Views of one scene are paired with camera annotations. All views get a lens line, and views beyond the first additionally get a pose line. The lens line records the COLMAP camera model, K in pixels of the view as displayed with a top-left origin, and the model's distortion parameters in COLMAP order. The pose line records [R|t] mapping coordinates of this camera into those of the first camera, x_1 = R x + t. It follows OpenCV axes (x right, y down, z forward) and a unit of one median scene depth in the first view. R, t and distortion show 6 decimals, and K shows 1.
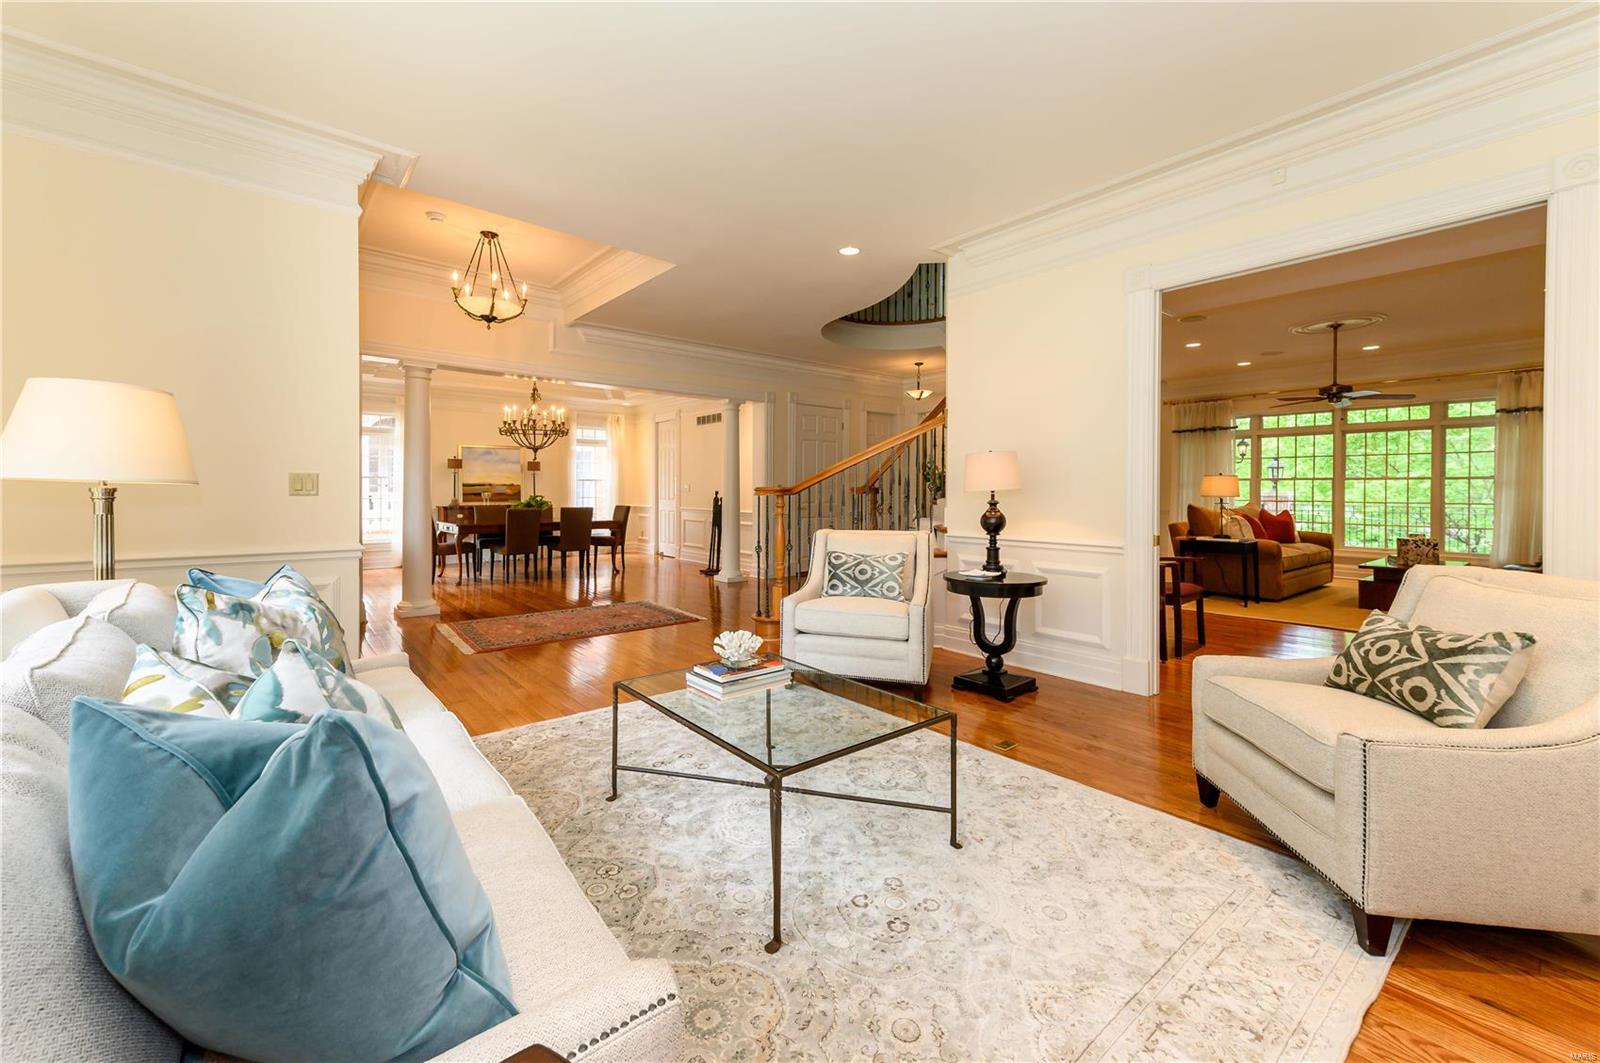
lens RADIAL K [[638.6, 0, 798.5], [0, 638.6, 498.0], [0, 0, 1]] dist [0.018274, 0.000032]
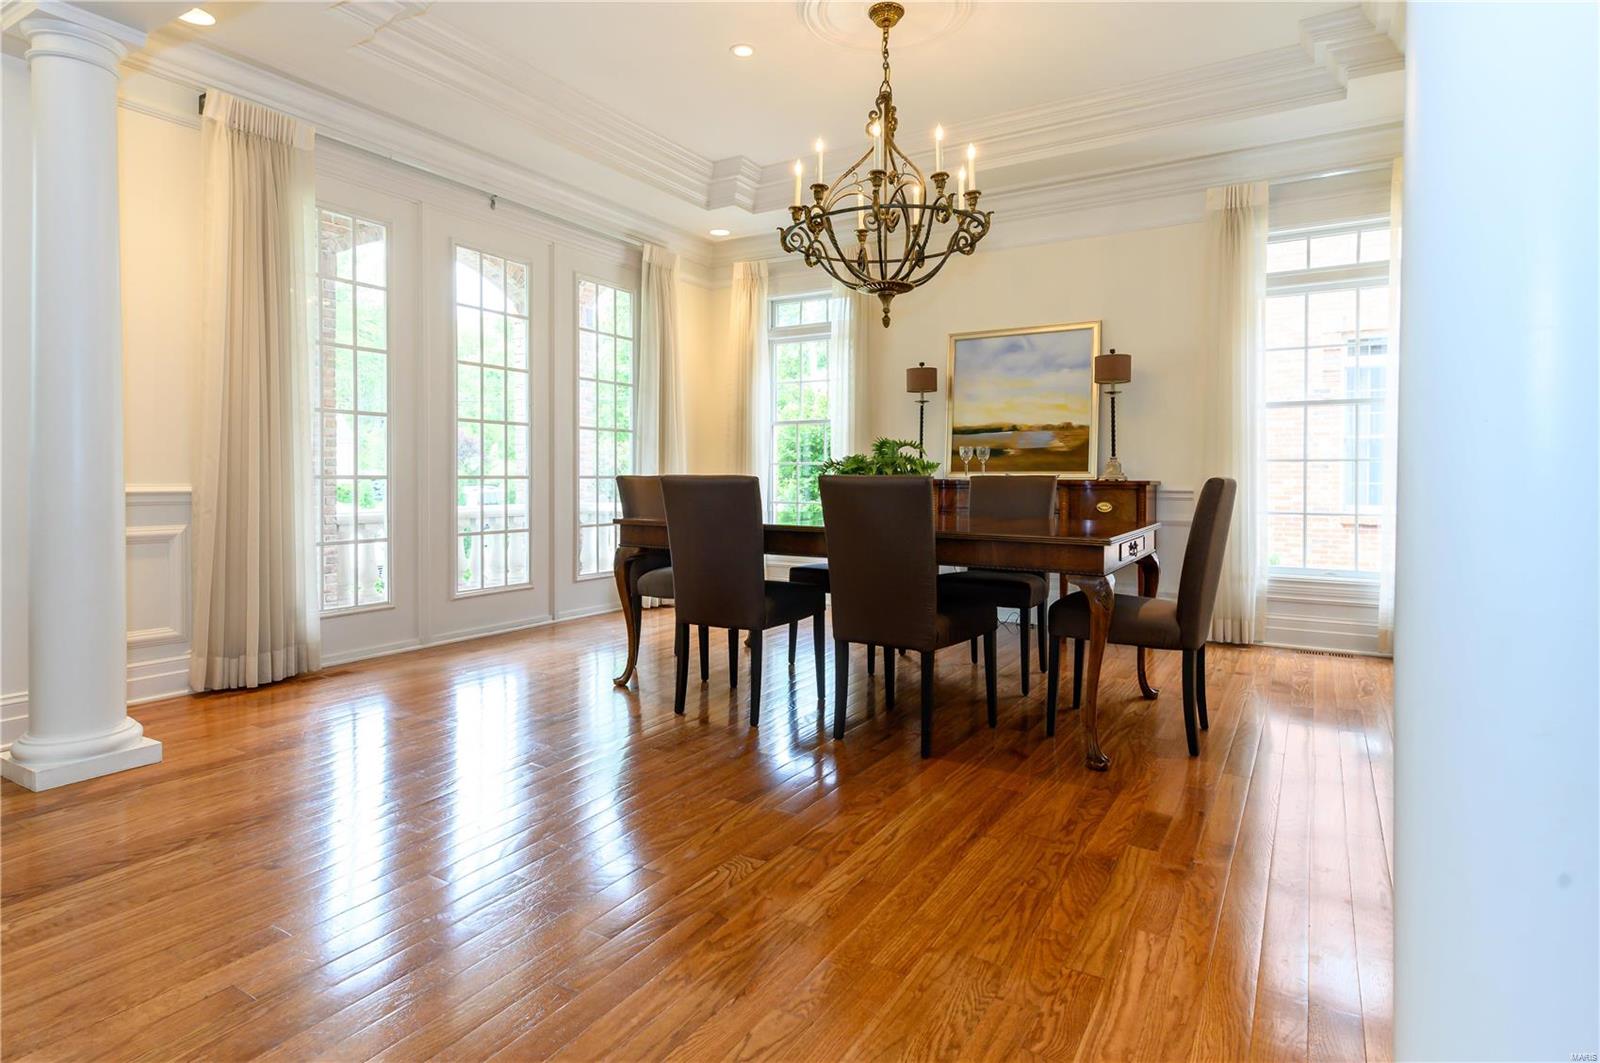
lens RADIAL K [[858.2, 0, 791.4], [0, 858.2, 483.3], [0, 0, 1]] dist [0.011918, -0.000019]
pose [[0.329313, 0.004602, -0.944210, -0.035064], [-0.012100, 0.999927, 0.000653, 0.016073], [0.944143, 0.011210, 0.329344, 0.794273]]
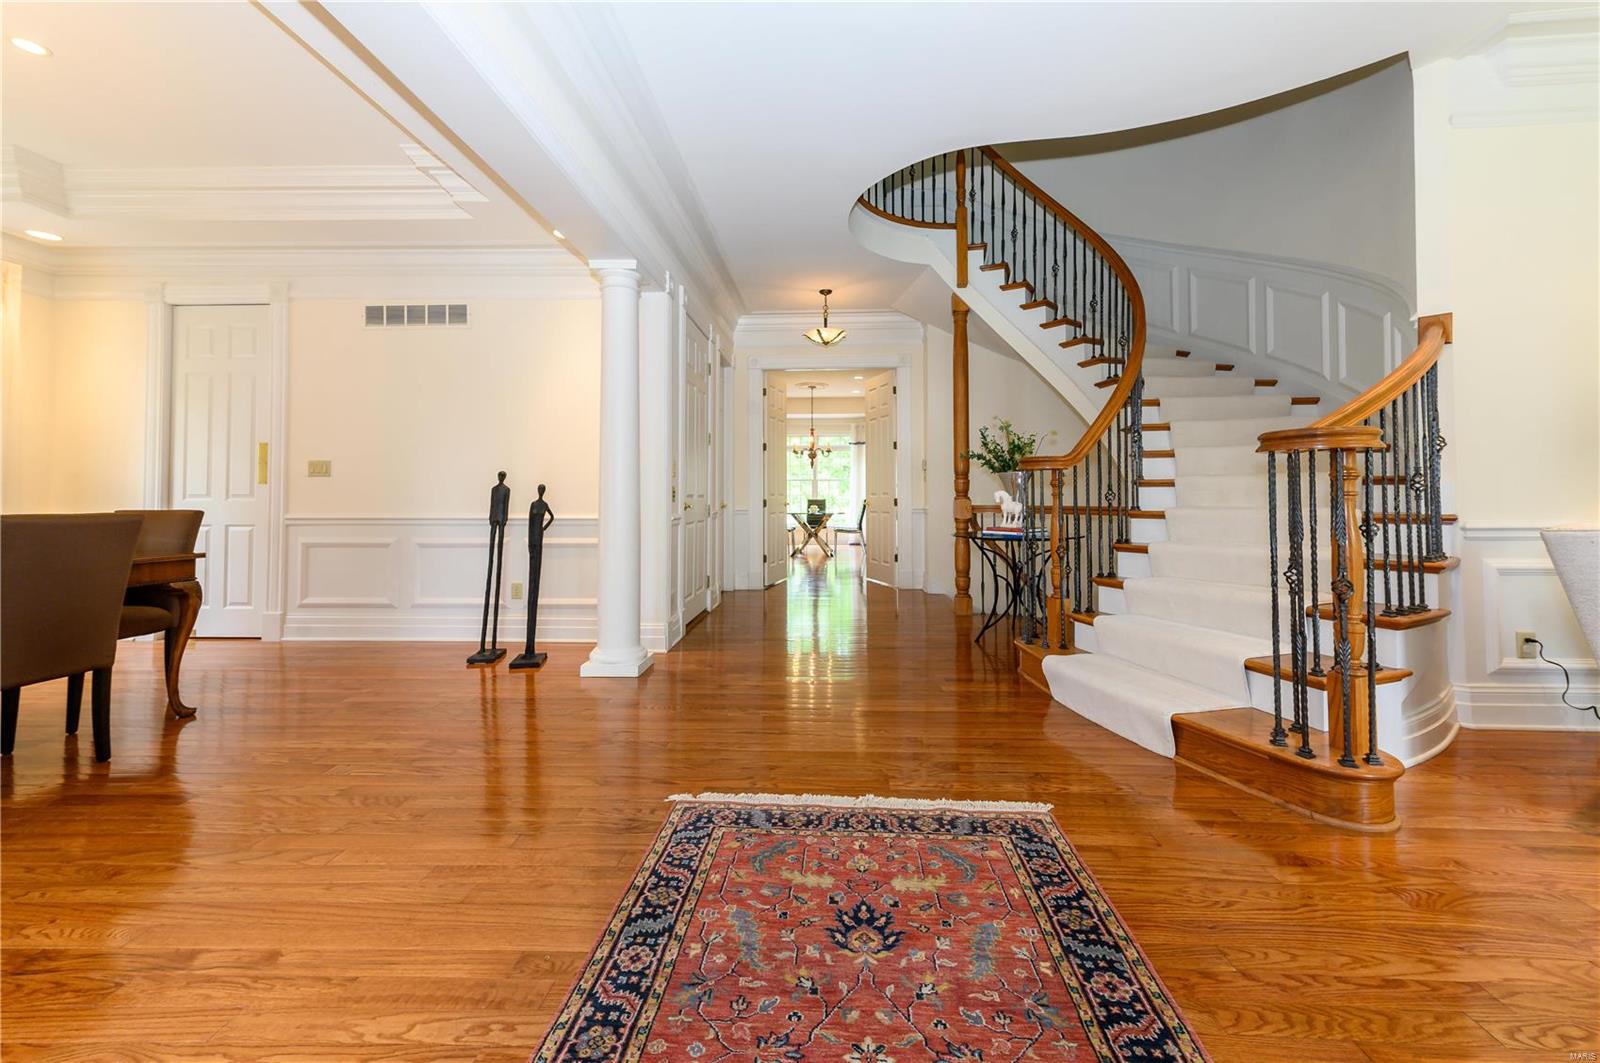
lens RADIAL K [[636.0, 0, 810.4], [0, 636.0, 480.2], [0, 0, 1]] dist [0.017967, -0.000002]
pose [[0.669122, 0.013141, 0.743036, -0.317372], [0.015134, 0.999395, -0.031303, 0.012366], [-0.742998, 0.032190, 0.668519, 0.547072]]
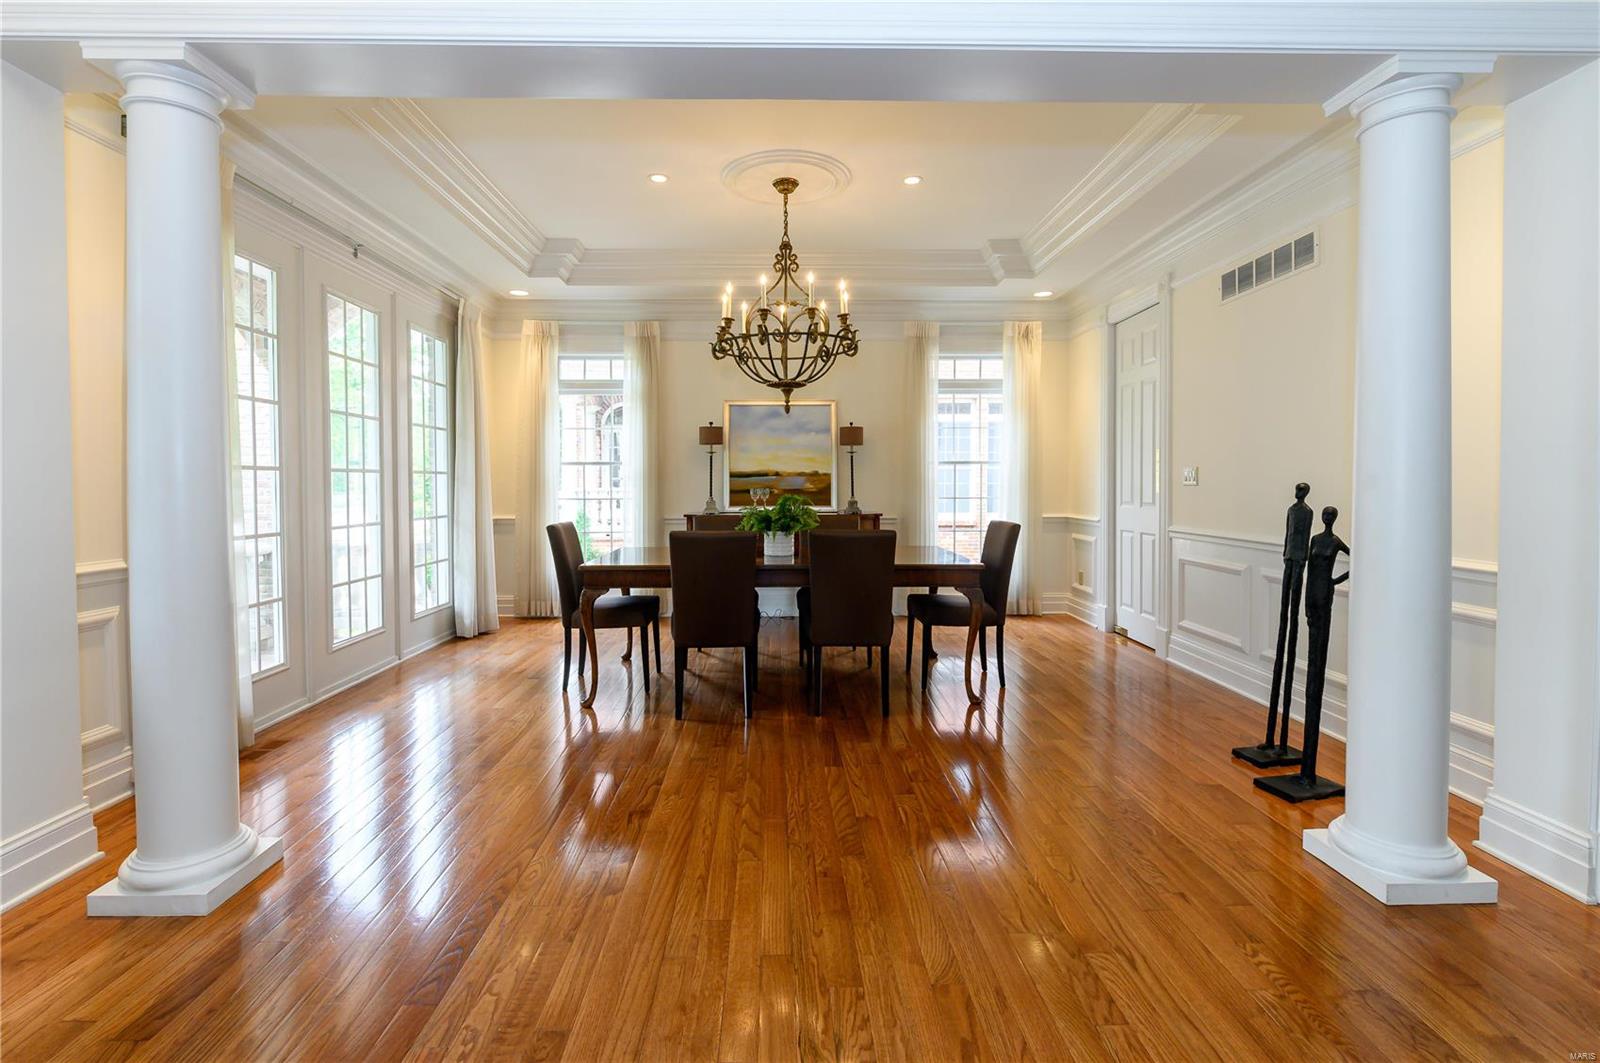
lens RADIAL K [[737.6, 0, 795.3], [0, 737.6, 492.3], [0, 0, 1]] dist [0.002412, -0.000223]
pose [[0.786266, 0.001675, -0.617886, -0.103570], [-0.002055, 0.999998, 0.000097, -0.006360], [0.617885, 0.001194, 0.786268, 0.600612]]
